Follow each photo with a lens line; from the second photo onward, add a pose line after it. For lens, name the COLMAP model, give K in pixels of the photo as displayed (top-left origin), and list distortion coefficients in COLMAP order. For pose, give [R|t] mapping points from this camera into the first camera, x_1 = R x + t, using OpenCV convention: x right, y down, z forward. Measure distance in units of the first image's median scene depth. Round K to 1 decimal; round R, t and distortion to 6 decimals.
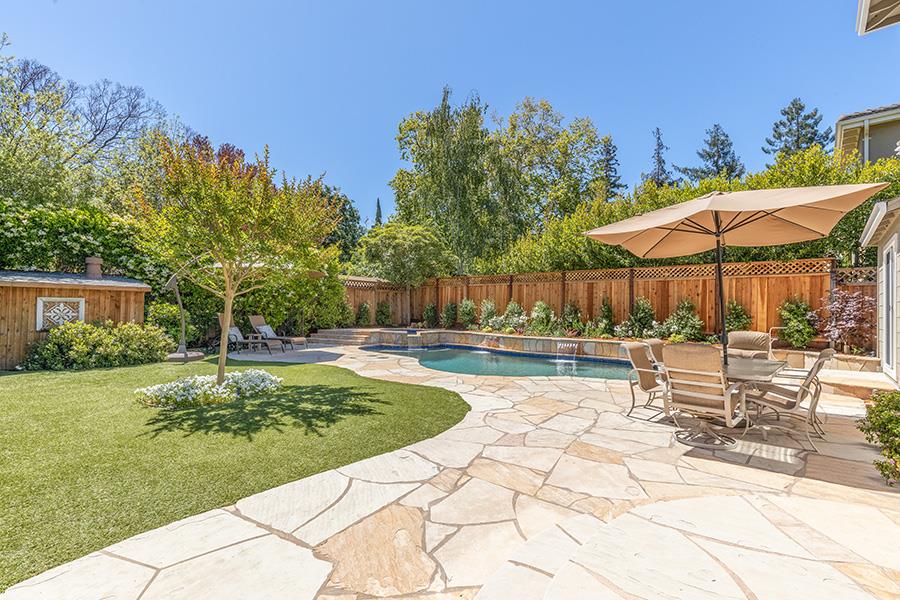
lens RADIAL K [[404.0, 0, 454.3], [0, 404.0, 302.0], [0, 0, 1]] dist [0.006174, -0.000997]
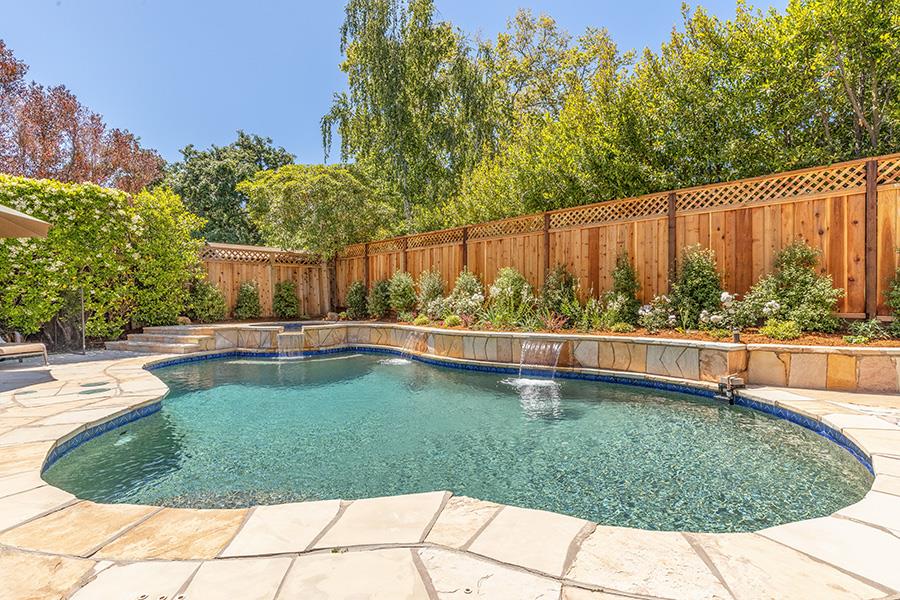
lens RADIAL K [[432.8, 0, 455.0], [0, 432.8, 302.1], [0, 0, 1]] dist [0.003111, 0.000716]
pose [[0.998828, -0.027222, -0.040016, 0.165562], [0.028216, 0.999302, 0.024492, 0.030232], [0.039321, -0.025592, 0.998899, 0.396838]]
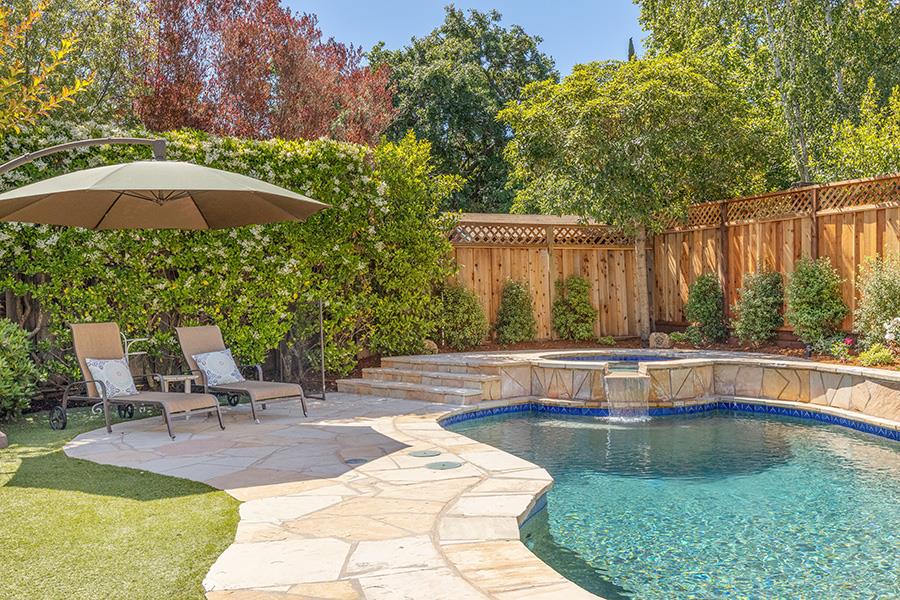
lens RADIAL K [[860.3, 0, 451.8], [0, 860.3, 303.6], [0, 0, 1]] dist [0.007512, 0.000000]
pose [[0.907677, -0.029013, -0.418665, 0.067786], [0.040440, 0.999012, 0.018445, 0.006096], [0.417717, -0.033673, 0.907953, 0.313599]]
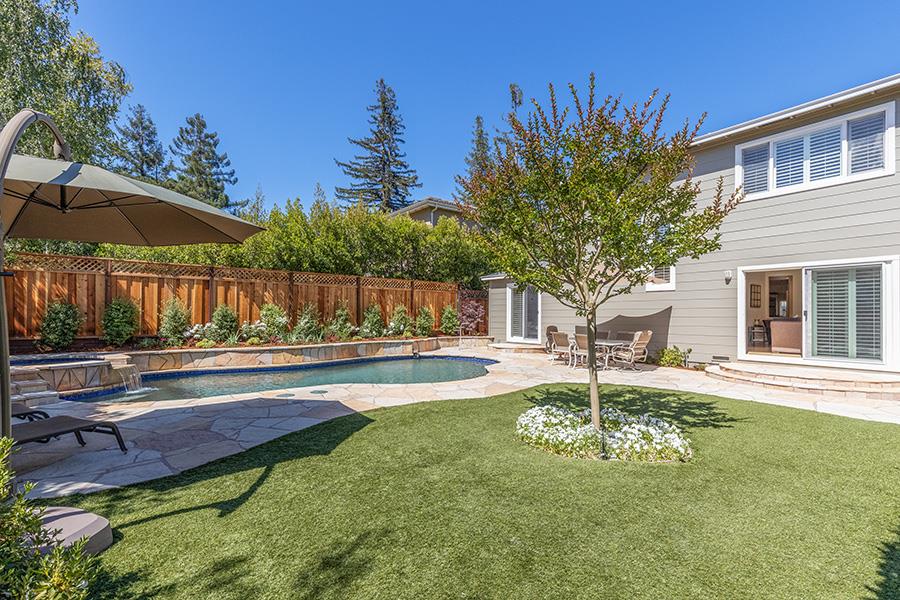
lens RADIAL K [[432.8, 0, 451.8], [0, 432.8, 314.5], [0, 0, 1]] dist [0.003111, 0.000716]
pose [[0.145249, -0.013312, 0.989306, -0.636747], [-0.017208, 0.999724, 0.015979, -0.001233], [-0.989245, -0.019345, 0.144980, 0.506260]]
